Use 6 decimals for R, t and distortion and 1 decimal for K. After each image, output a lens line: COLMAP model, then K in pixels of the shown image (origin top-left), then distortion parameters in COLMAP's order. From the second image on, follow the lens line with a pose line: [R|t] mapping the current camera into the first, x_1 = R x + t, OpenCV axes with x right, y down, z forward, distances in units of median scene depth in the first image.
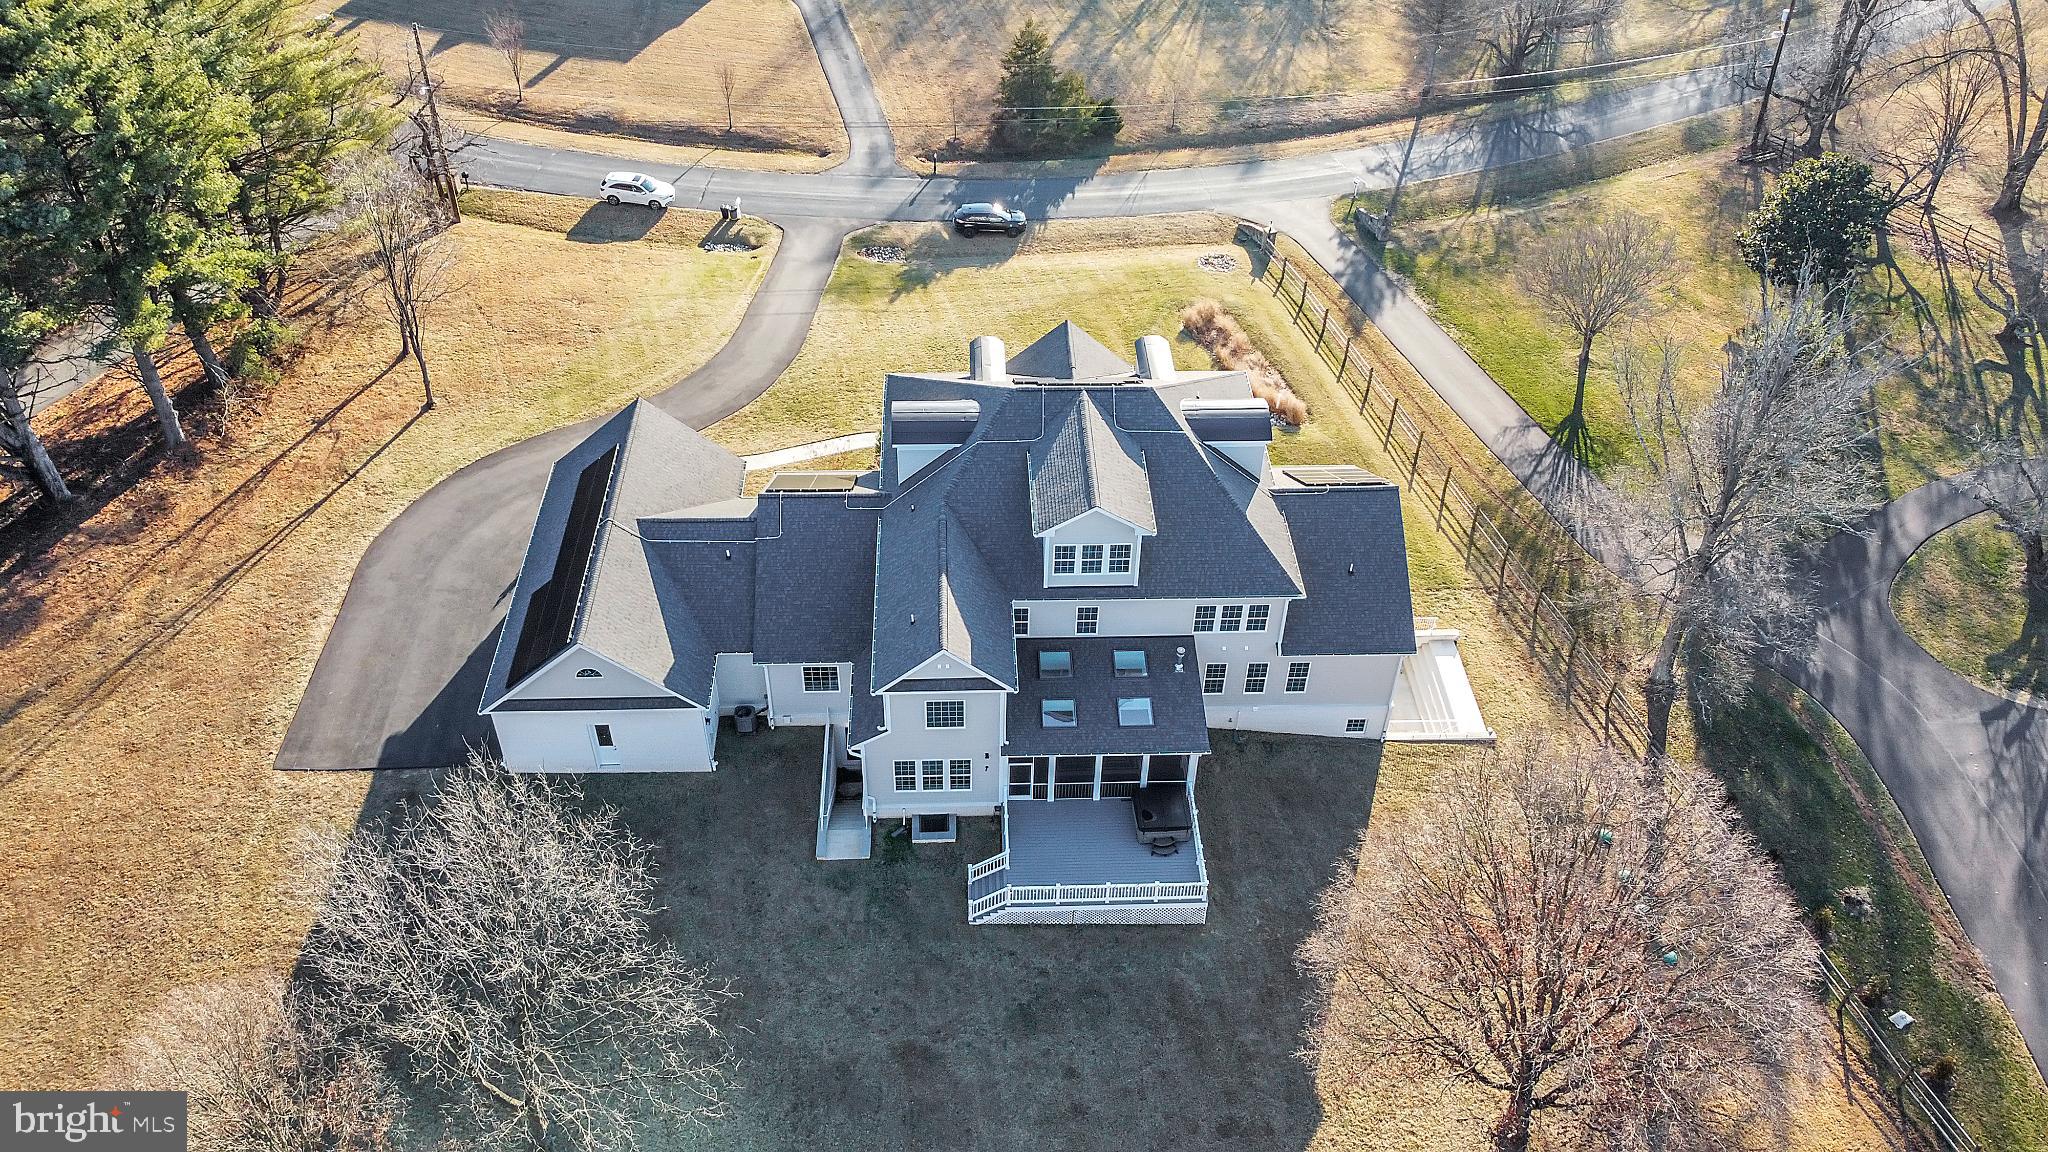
lens RADIAL K [[1556.4, 0, 1024.0], [0, 1556.4, 576.0], [0, 0, 1]] dist [-0.005135, 0.002675]
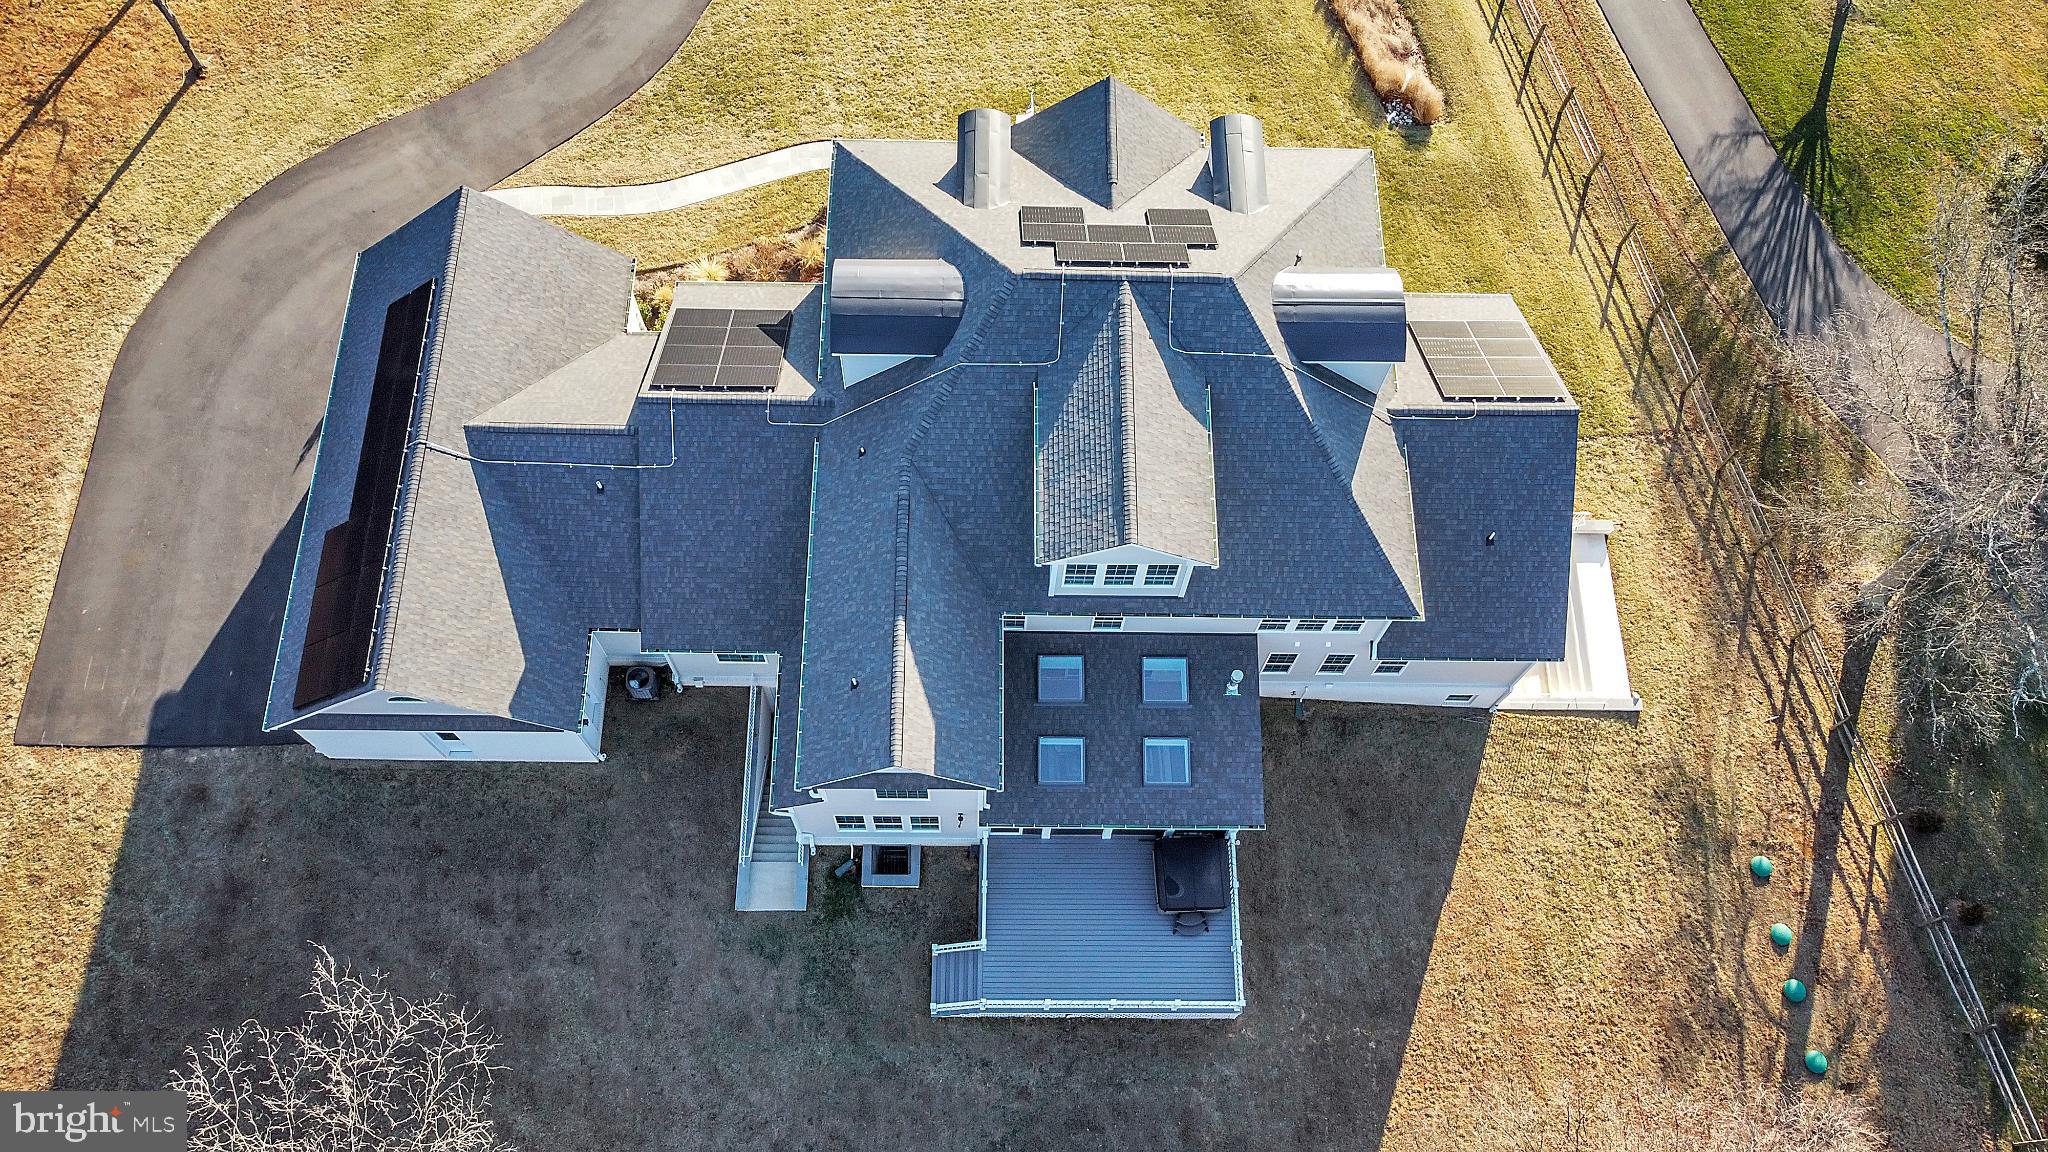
lens RADIAL K [[1556.4, 0, 1024.0], [0, 1556.4, 576.0], [0, 0, 1]] dist [-0.005135, 0.002675]
pose [[0.999072, 0.042949, -0.003107, 0.003170], [-0.037457, 0.902375, 0.429320, -0.268609], [0.021243, -0.428805, 0.903147, 0.339952]]
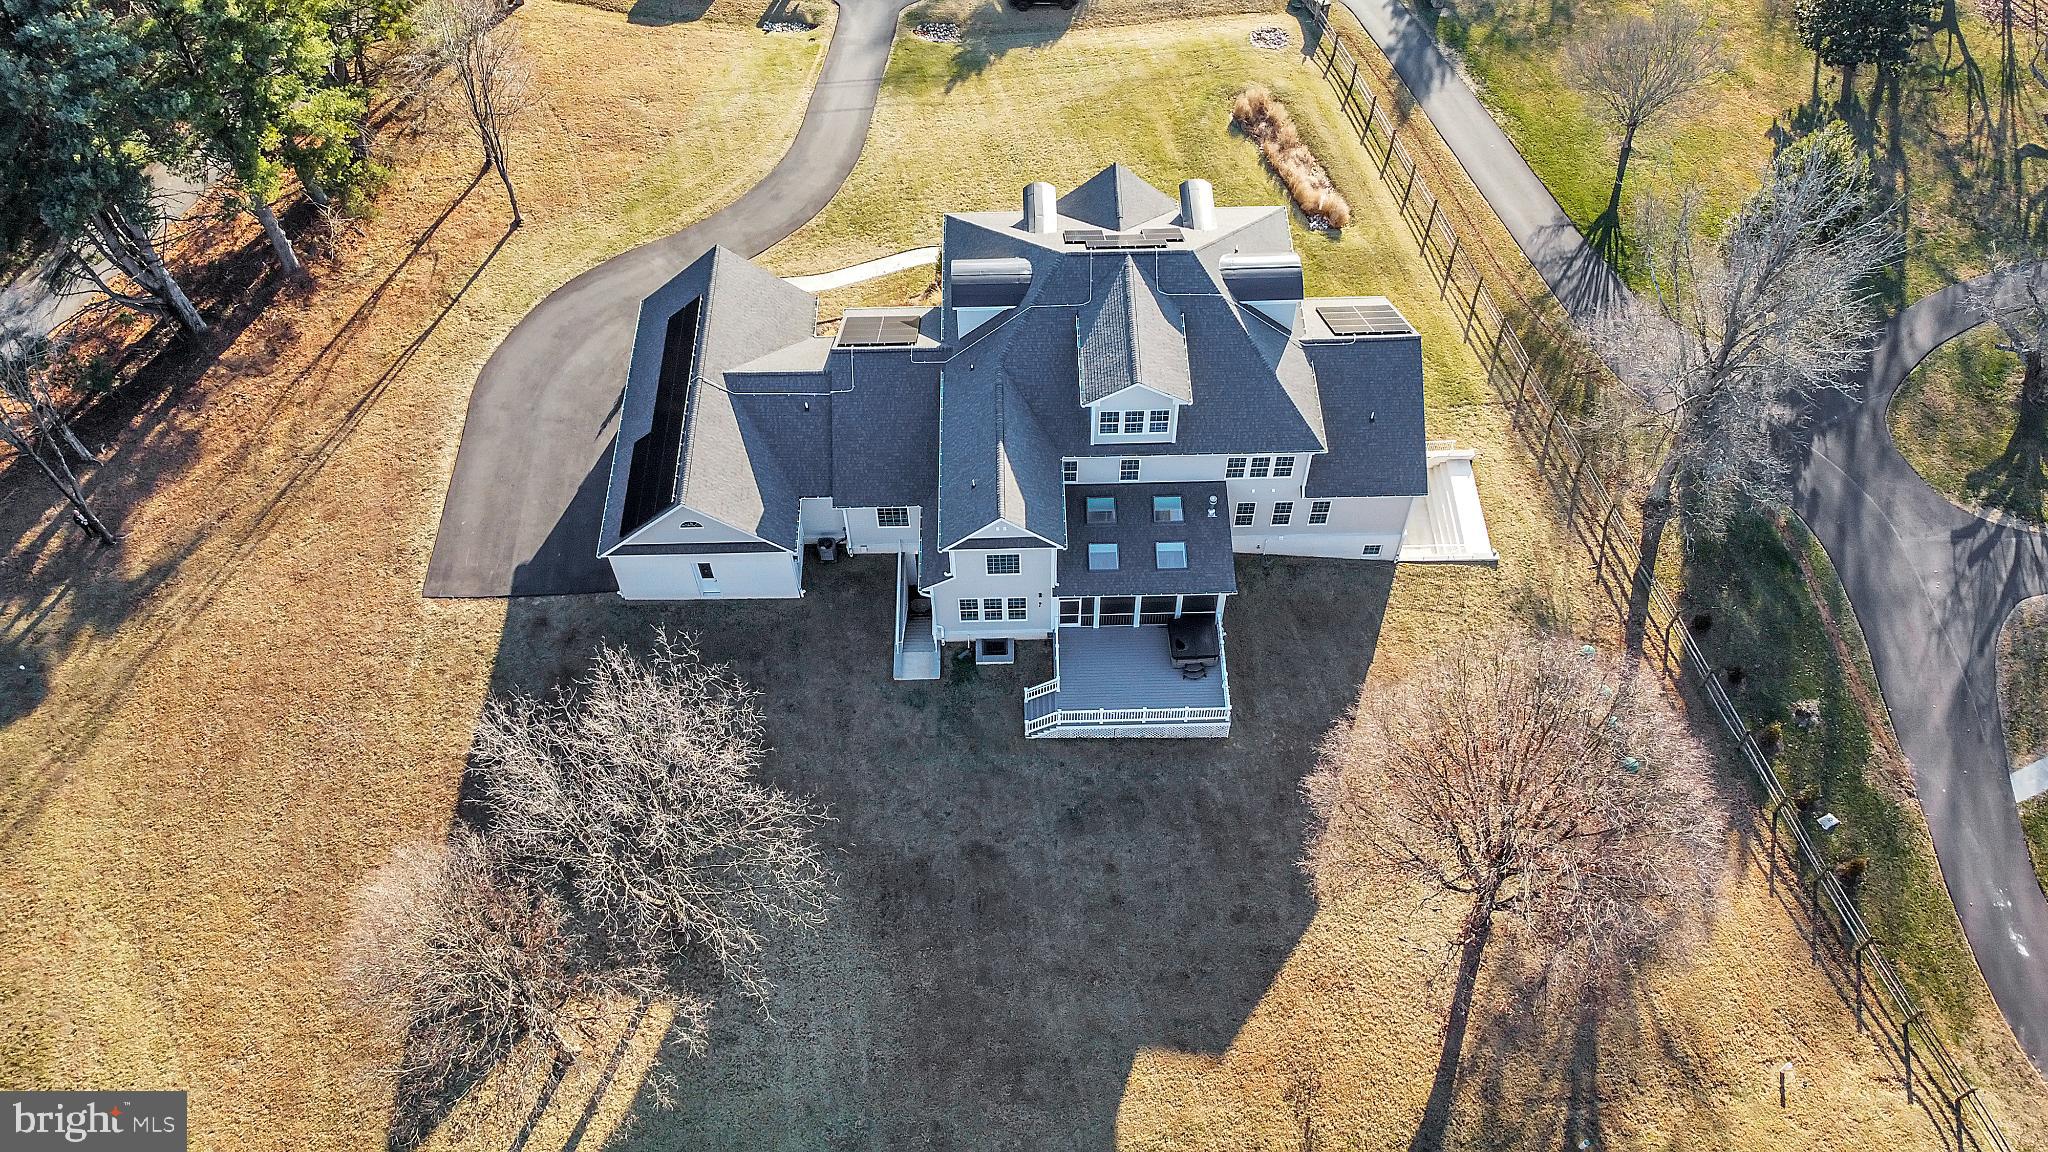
lens RADIAL K [[1553.4, 0, 1023.6], [0, 1553.4, 572.9], [0, 0, 1]] dist [-0.002028, -0.005139]
pose [[0.999264, 0.001571, -0.038324, 0.006739], [0.007155, 0.973990, 0.226476, -0.140178], [0.037683, -0.226584, 0.973262, -0.094448]]
